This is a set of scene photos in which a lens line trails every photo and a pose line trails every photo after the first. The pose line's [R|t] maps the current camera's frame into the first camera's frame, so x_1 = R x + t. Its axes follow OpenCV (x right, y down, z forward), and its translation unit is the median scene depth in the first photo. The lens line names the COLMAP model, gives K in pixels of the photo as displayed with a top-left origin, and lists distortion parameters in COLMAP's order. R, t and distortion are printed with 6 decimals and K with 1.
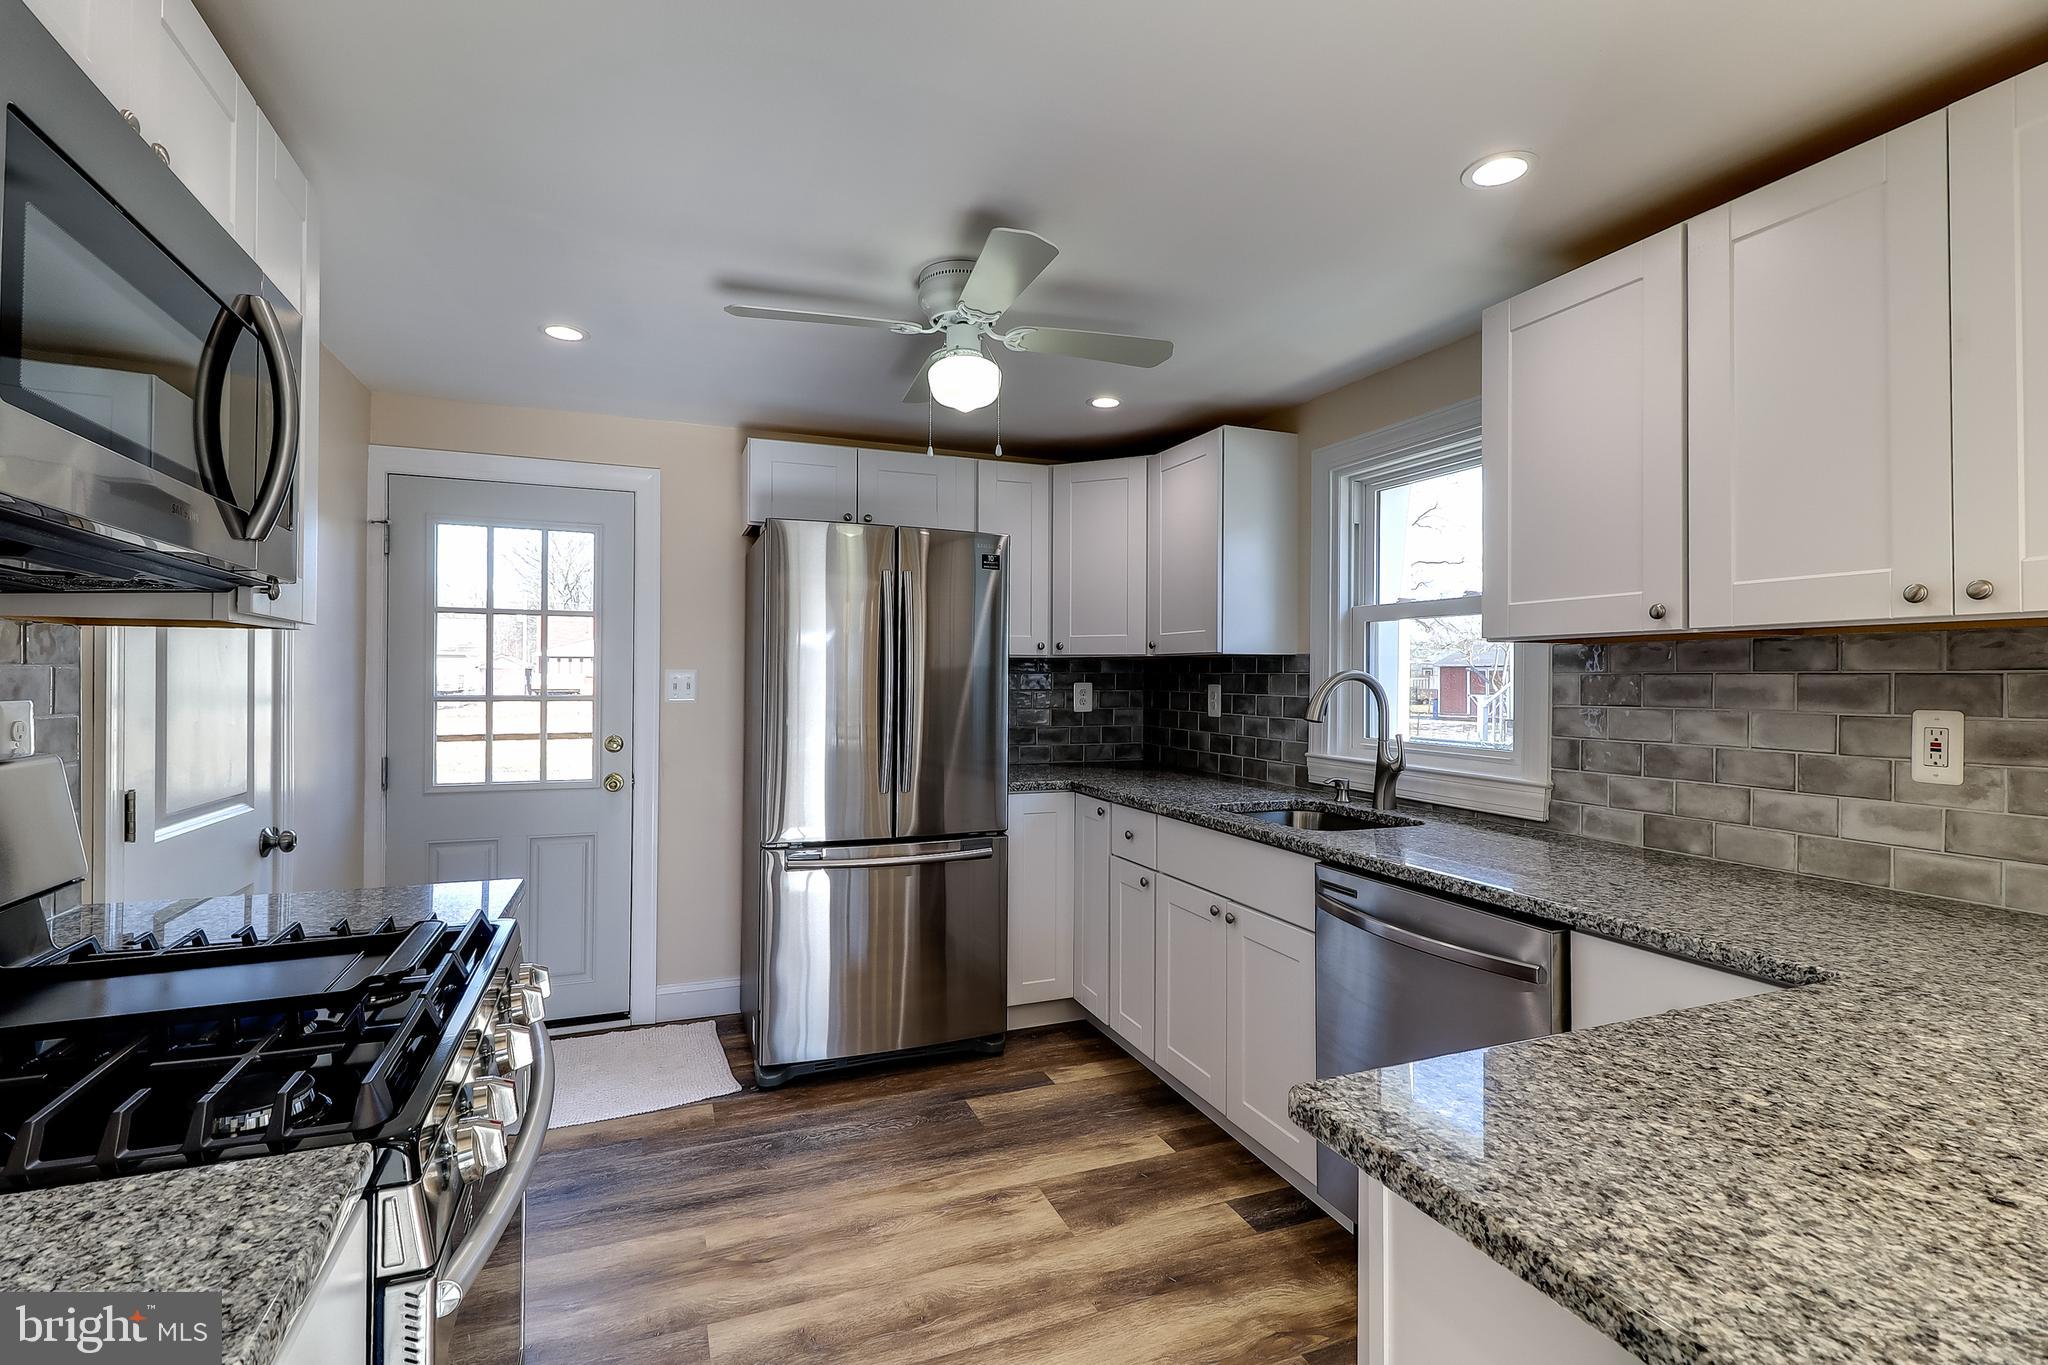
lens RADIAL K [[938.0, 0, 1021.7], [0, 938.0, 671.1], [0, 0, 1]] dist [0.018801, -0.013251]
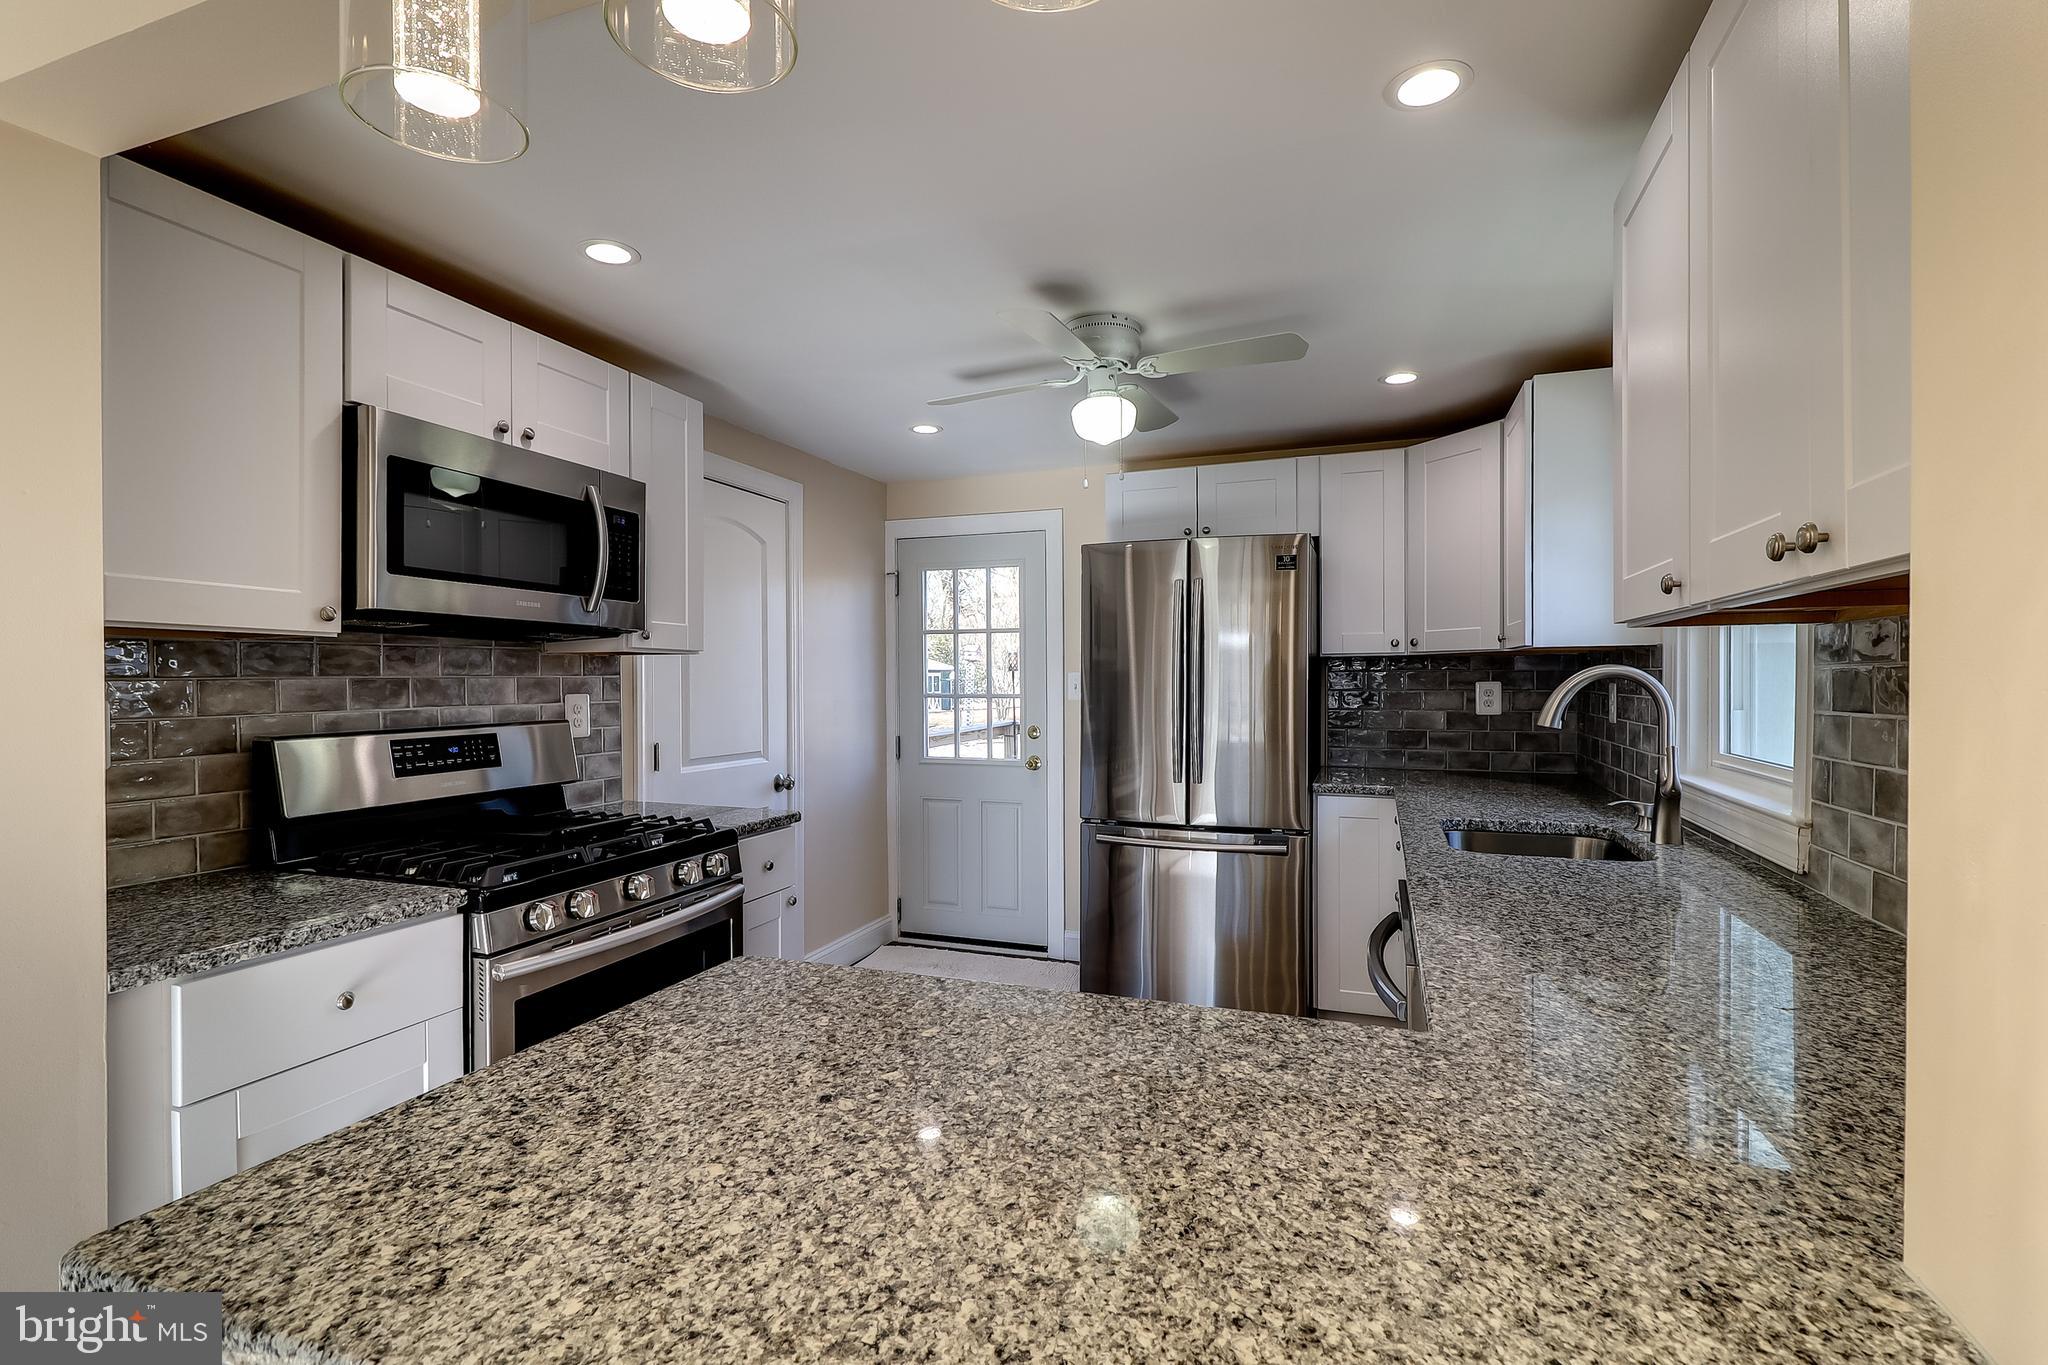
lens RADIAL K [[950.6, 0, 1024.0], [0, 950.6, 682.5], [0, 0, 1]] dist [0.016204, -0.014362]
pose [[0.738889, -0.005257, -0.673807, 0.612872], [0.012568, 0.999903, 0.005982, 0.004011], [0.673710, -0.012888, 0.738883, 0.075173]]
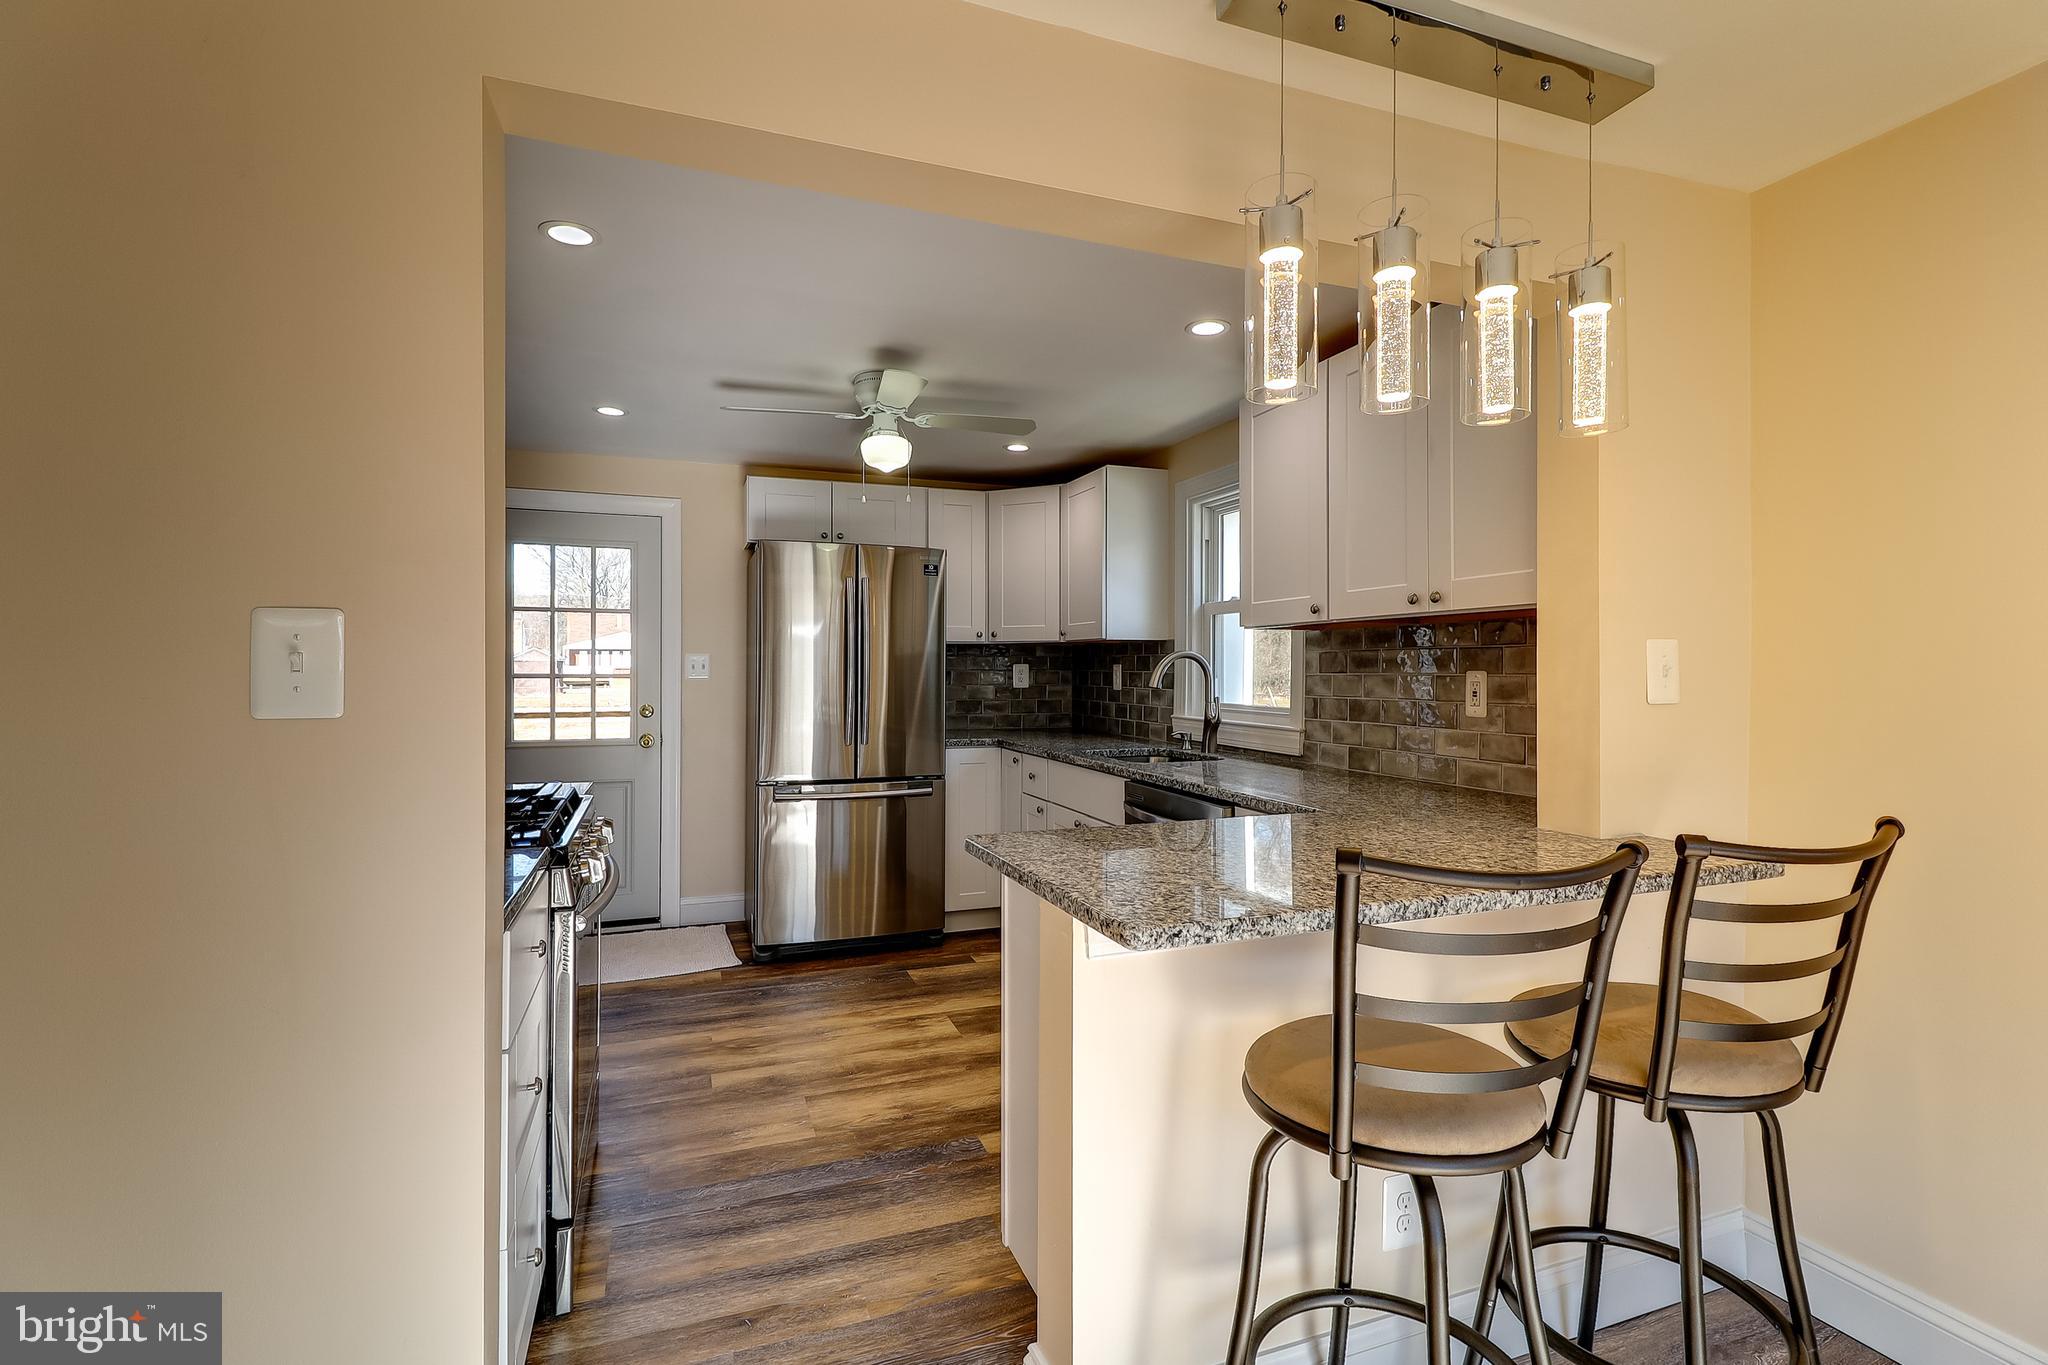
lens RADIAL K [[944.6, 0, 1026.0], [0, 944.6, 667.7], [0, 0, 1]] dist [0.015270, -0.000298]
pose [[0.999711, -0.003514, -0.023773, 0.179146], [0.003651, 0.999977, 0.005704, 0.017659], [0.023752, -0.005789, 0.999701, -0.433243]]
